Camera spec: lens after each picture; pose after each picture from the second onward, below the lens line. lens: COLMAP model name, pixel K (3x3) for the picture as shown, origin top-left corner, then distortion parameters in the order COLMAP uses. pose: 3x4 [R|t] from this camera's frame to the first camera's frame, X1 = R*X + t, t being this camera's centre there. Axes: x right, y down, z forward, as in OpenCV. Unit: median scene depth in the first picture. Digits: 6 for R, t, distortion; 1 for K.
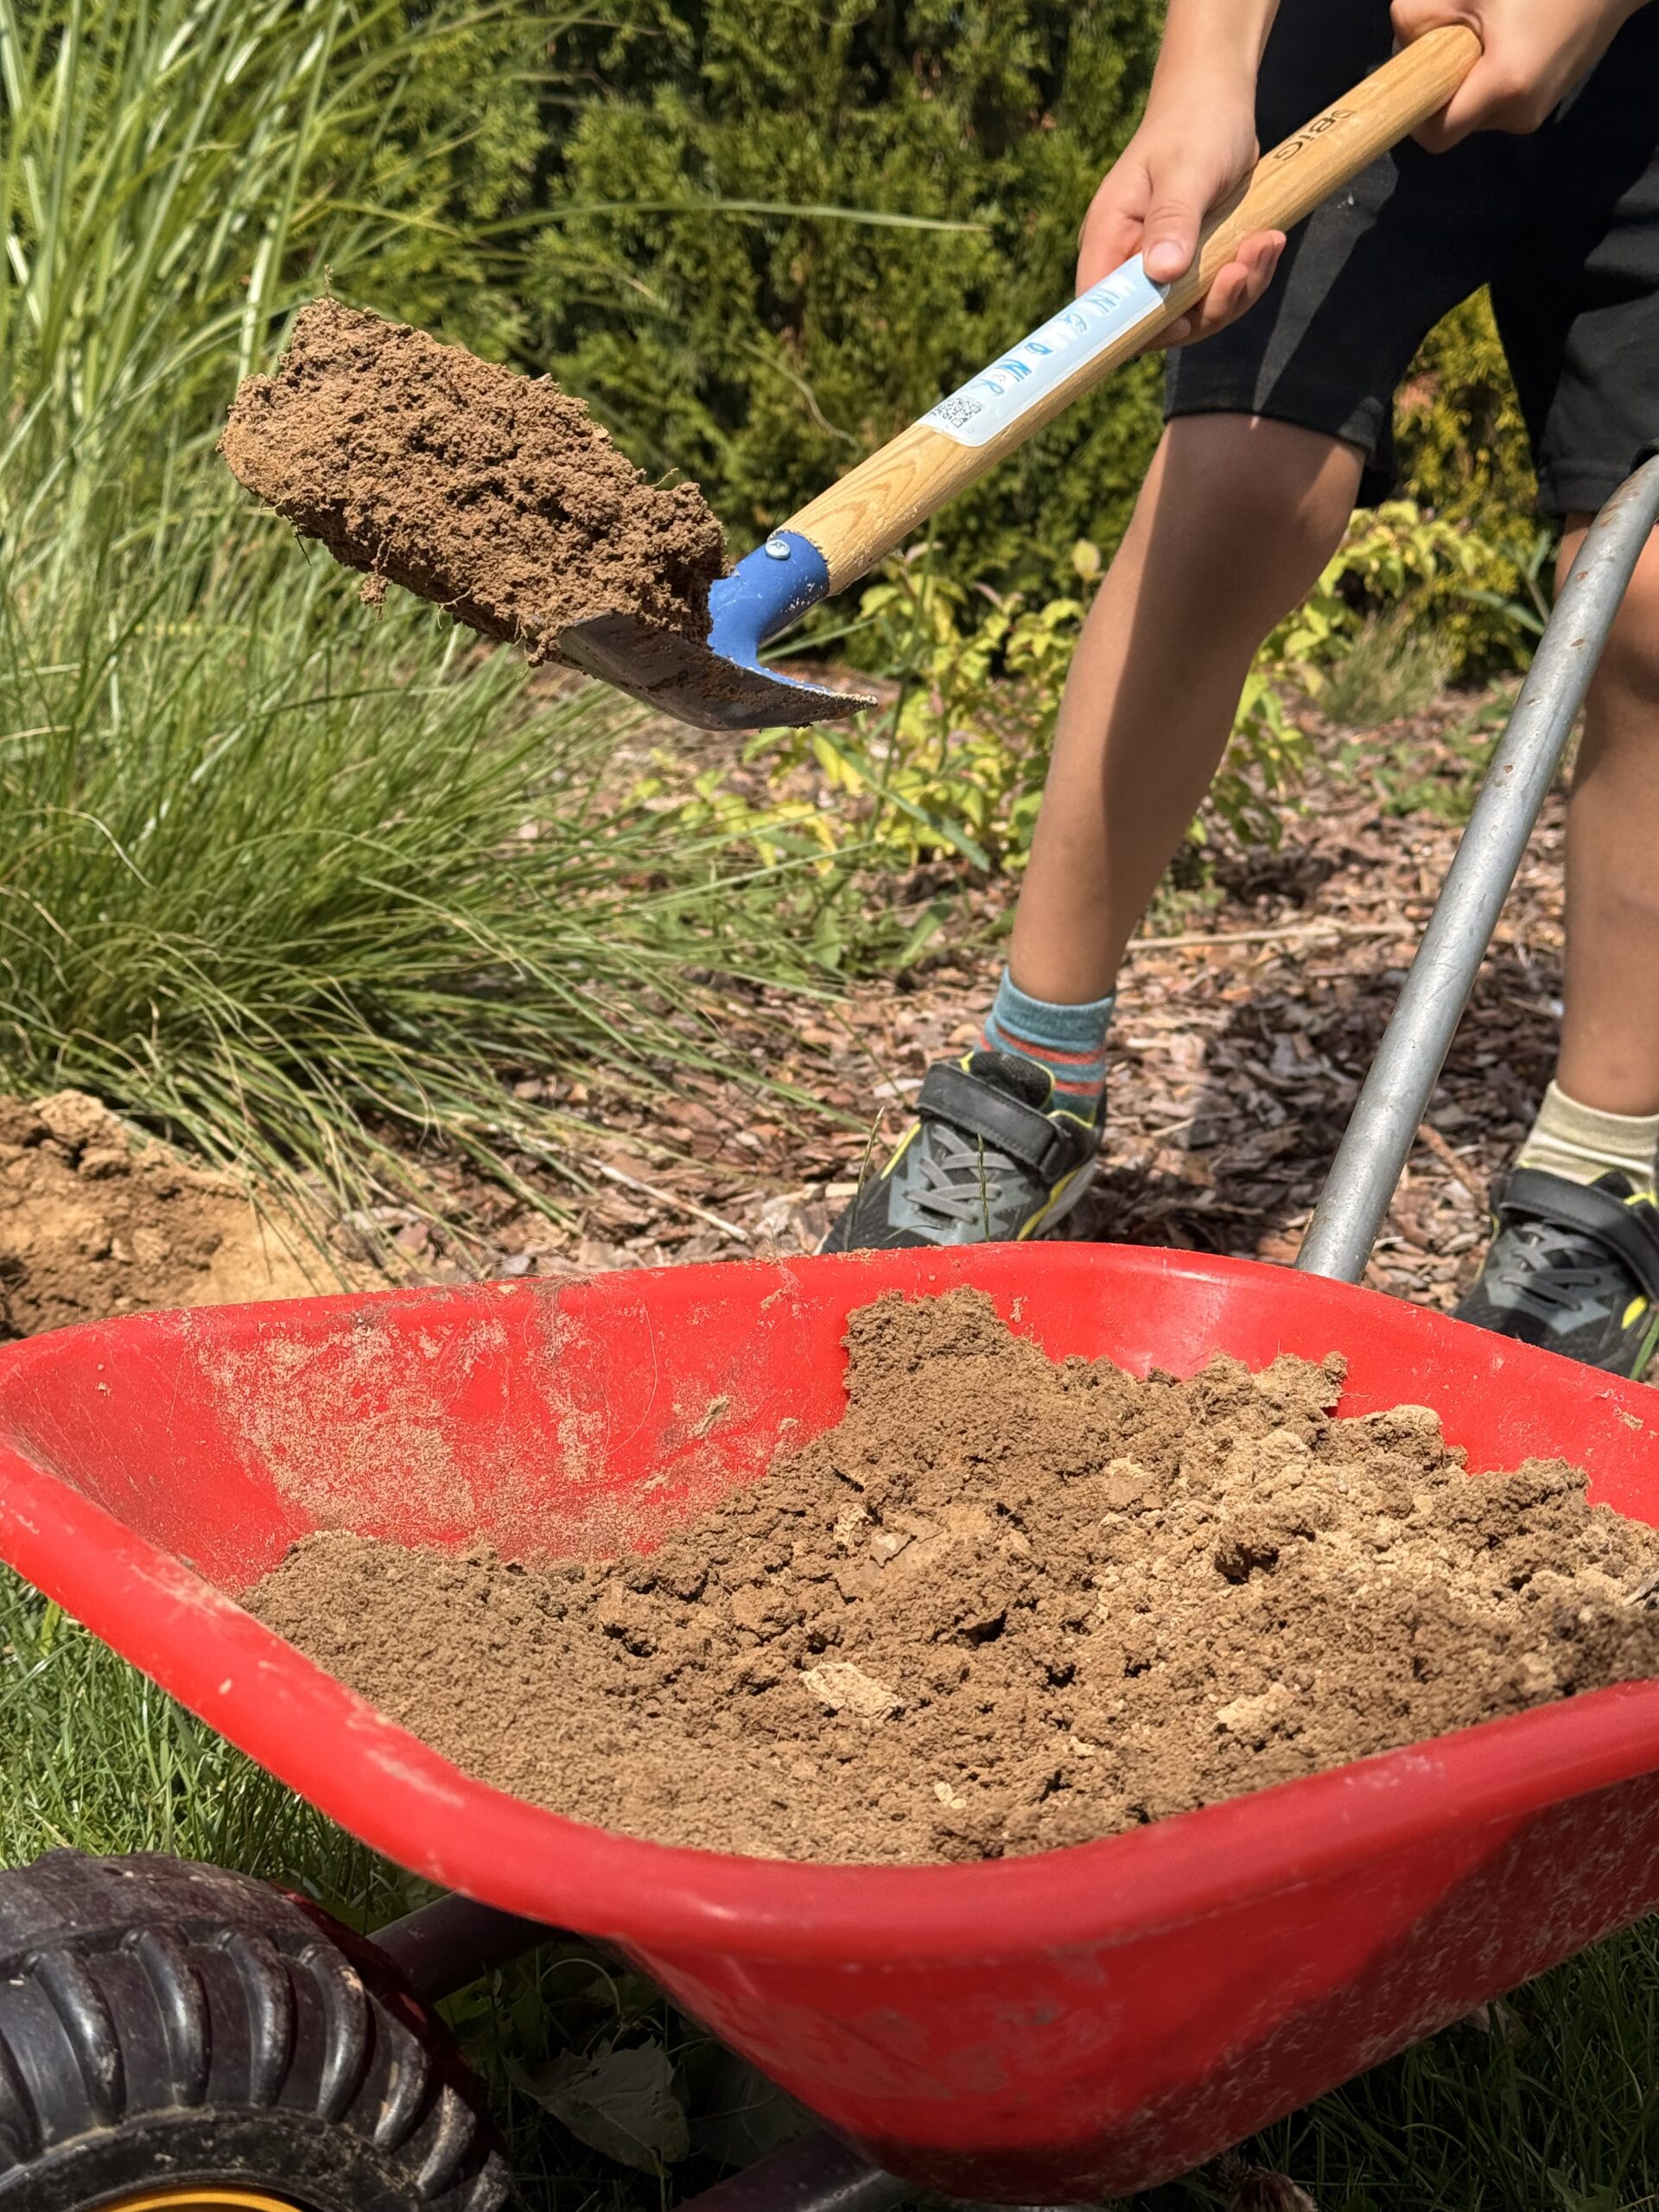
lens RADIAL K [[3193.7, 0, 829.5], [0, 3193.7, 1106.0], [0, 0, 1]] dist [0.195758, -0.363385]
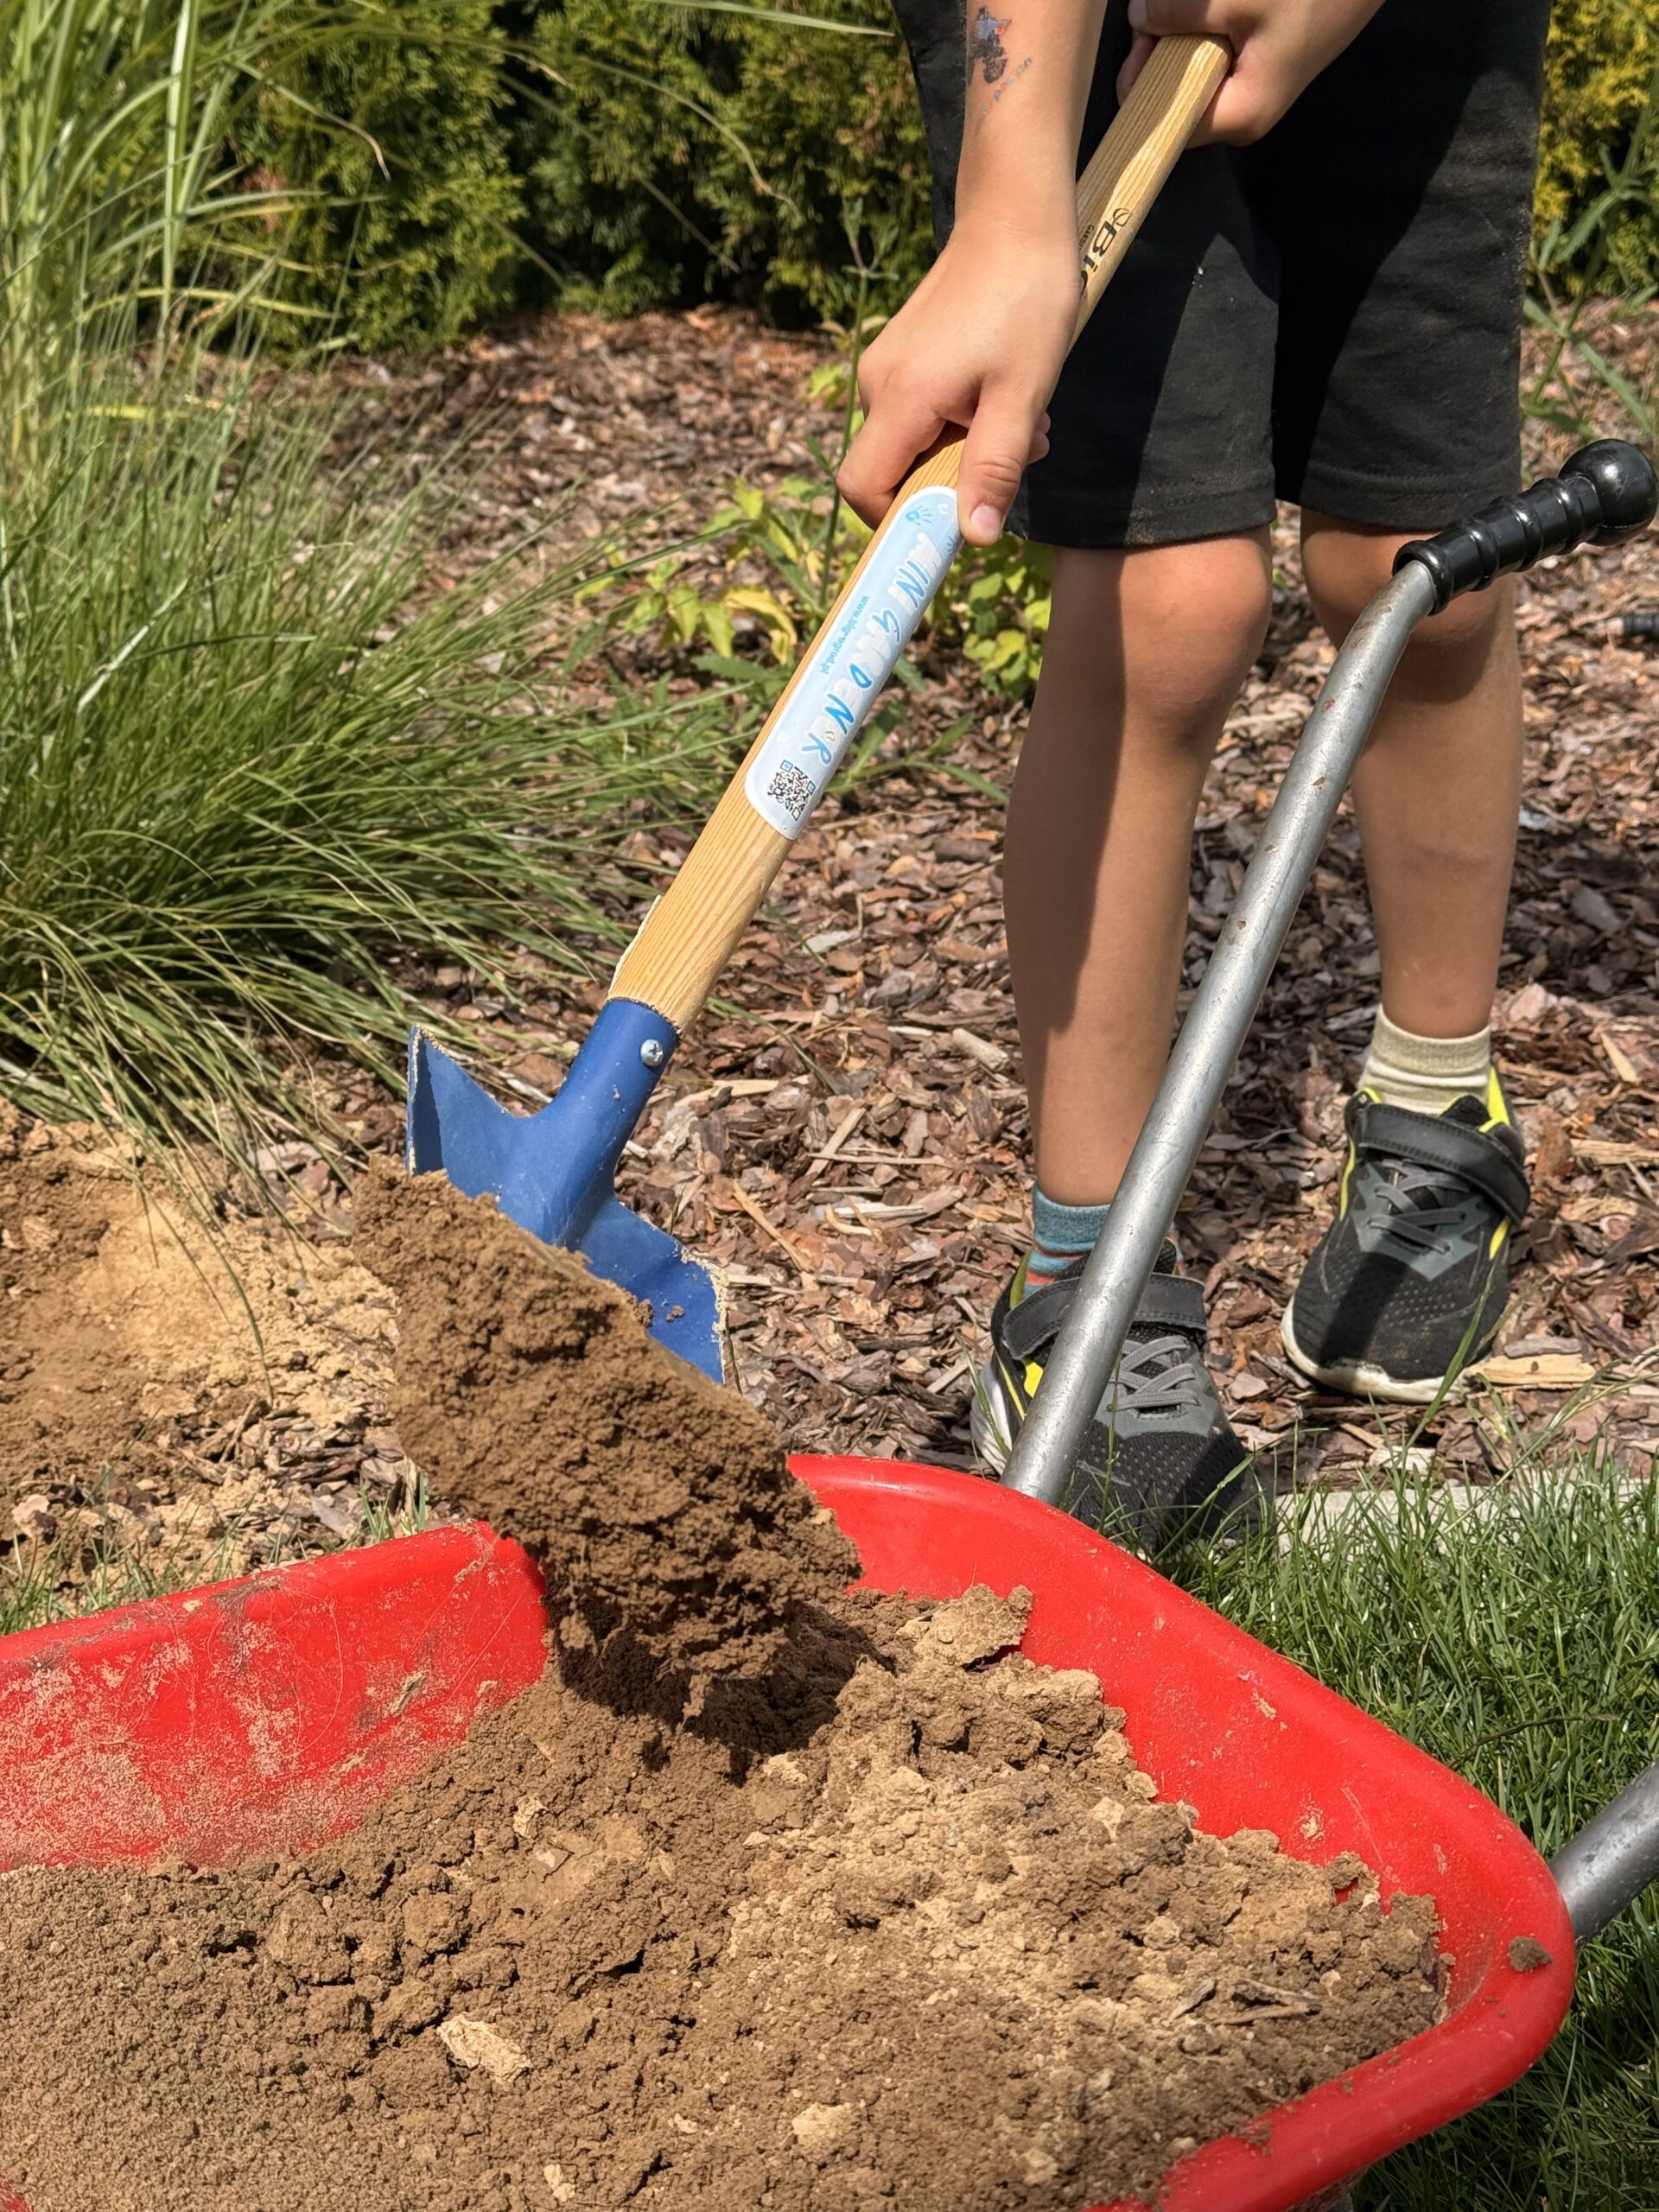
lens RADIAL K [[3193.7, 0, 829.5], [0, 3193.7, 1106.0], [0, 0, 1]] dist [0.195758, -0.363385]
pose [[0.997755, -0.022341, -0.063140, 0.108647], [0.033484, 0.982849, 0.181347, -0.176012], [0.058005, -0.183054, 0.981390, 0.003694]]
